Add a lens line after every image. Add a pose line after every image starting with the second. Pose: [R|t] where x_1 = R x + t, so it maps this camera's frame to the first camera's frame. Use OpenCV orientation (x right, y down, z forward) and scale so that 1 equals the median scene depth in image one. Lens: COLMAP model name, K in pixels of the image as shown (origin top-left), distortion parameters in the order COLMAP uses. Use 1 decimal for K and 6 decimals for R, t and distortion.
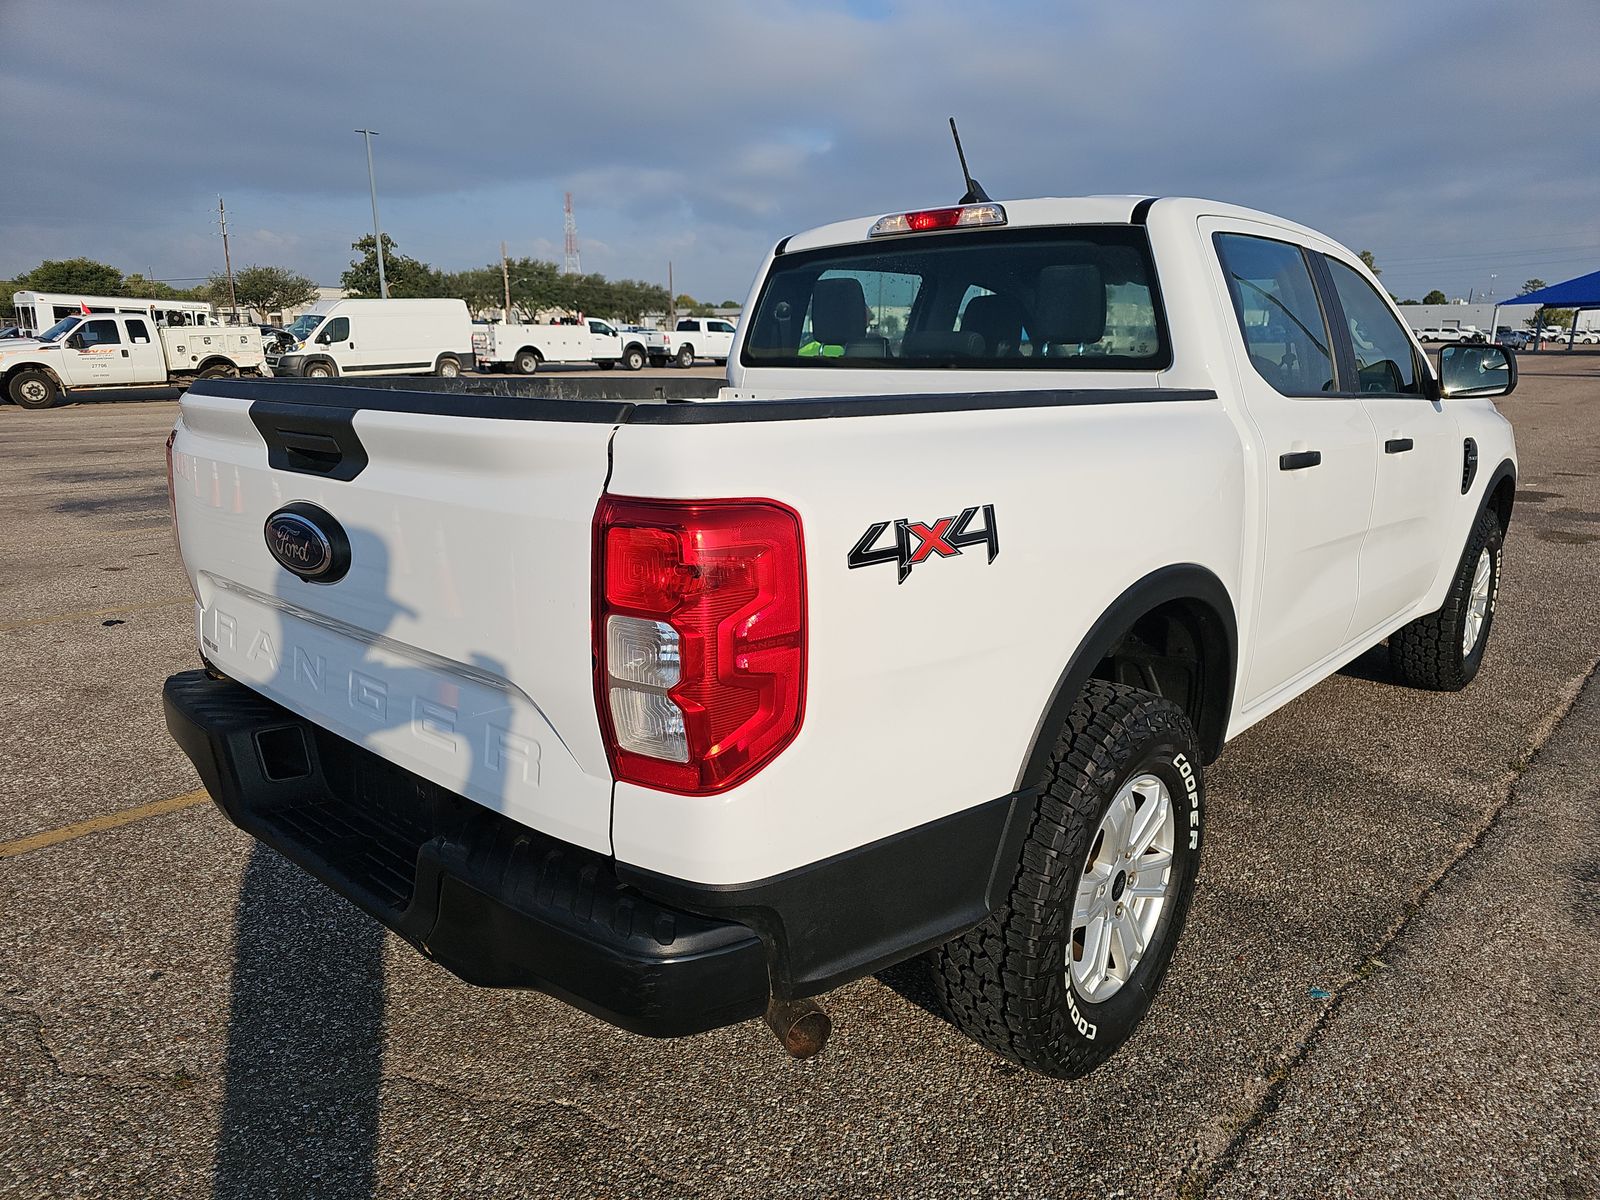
lens RADIAL K [[1066.2, 0, 801.6], [0, 1066.2, 603.8], [0, 0, 1]] dist [-0.004592, 0.000213]
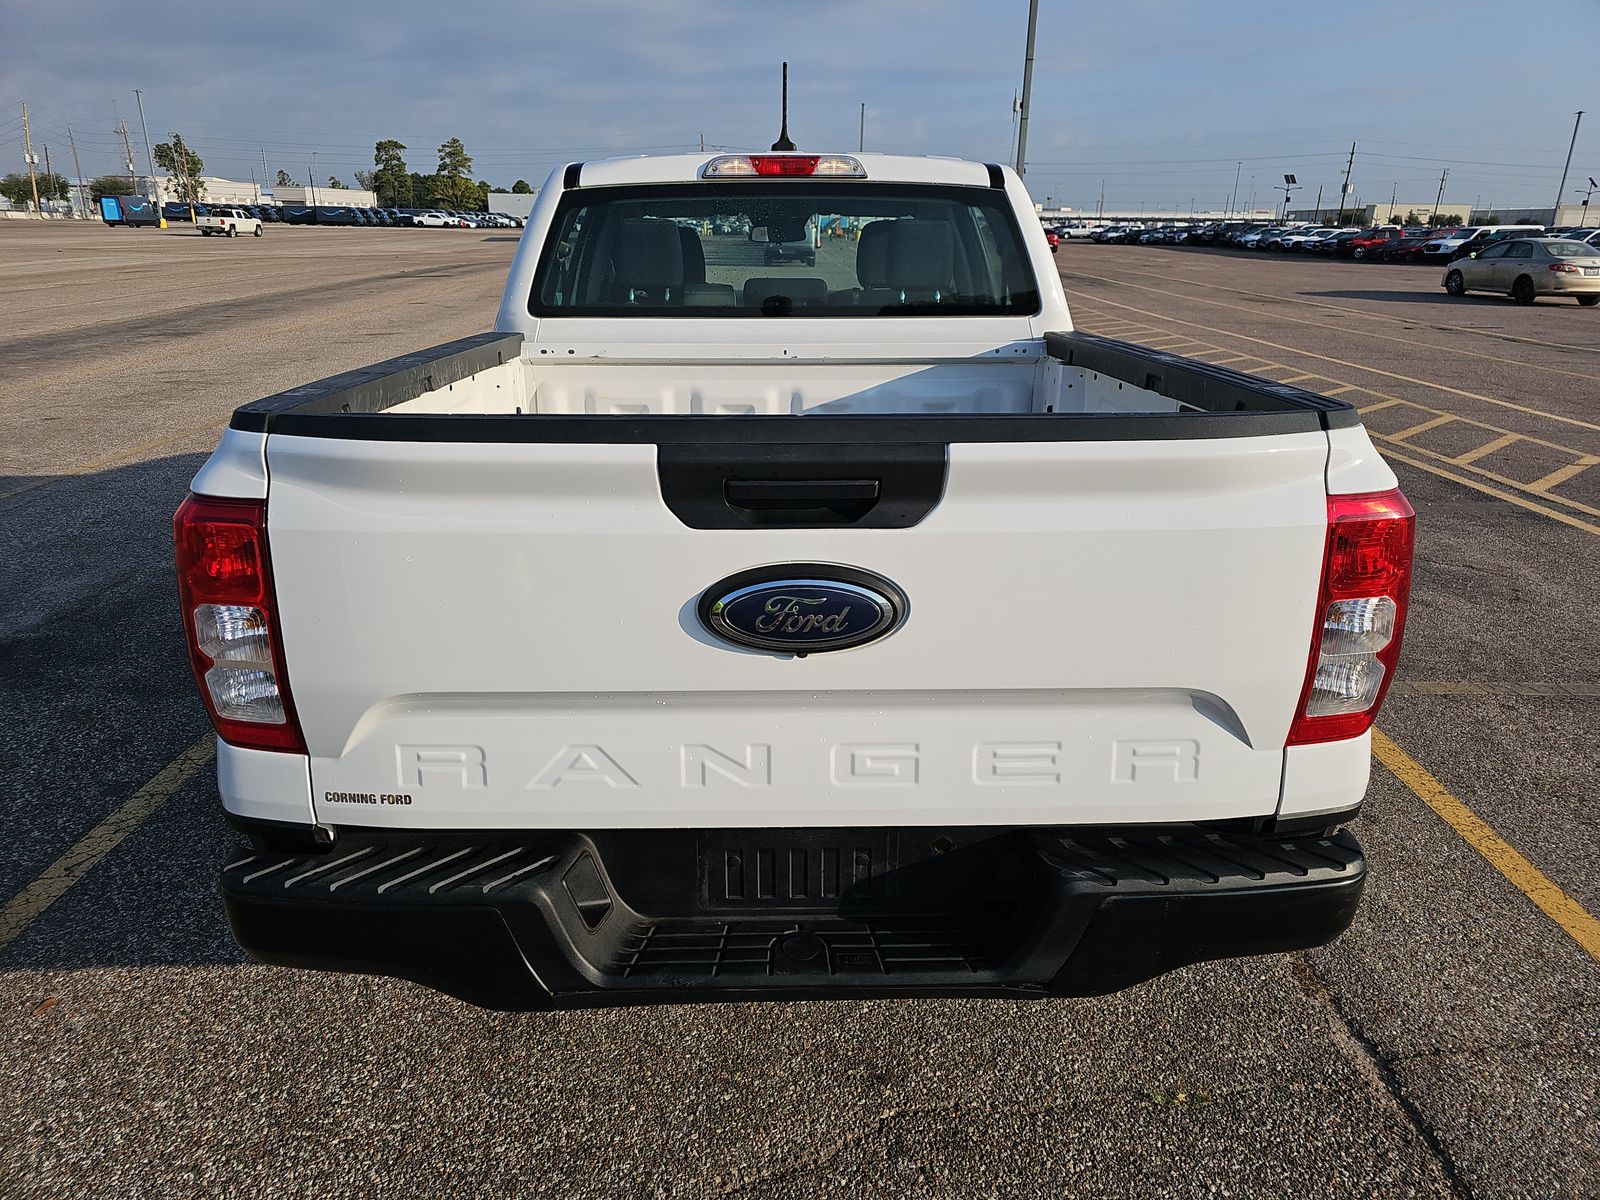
lens RADIAL K [[1066.2, 0, 772.3], [0, 1066.2, 589.3], [0, 0, 1]] dist [-0.004592, 0.000213]
pose [[0.731261, -0.211664, 0.648426, -0.644400], [0.153812, 0.977319, 0.145563, -0.123875], [-0.664530, -0.006709, 0.747232, 0.266222]]
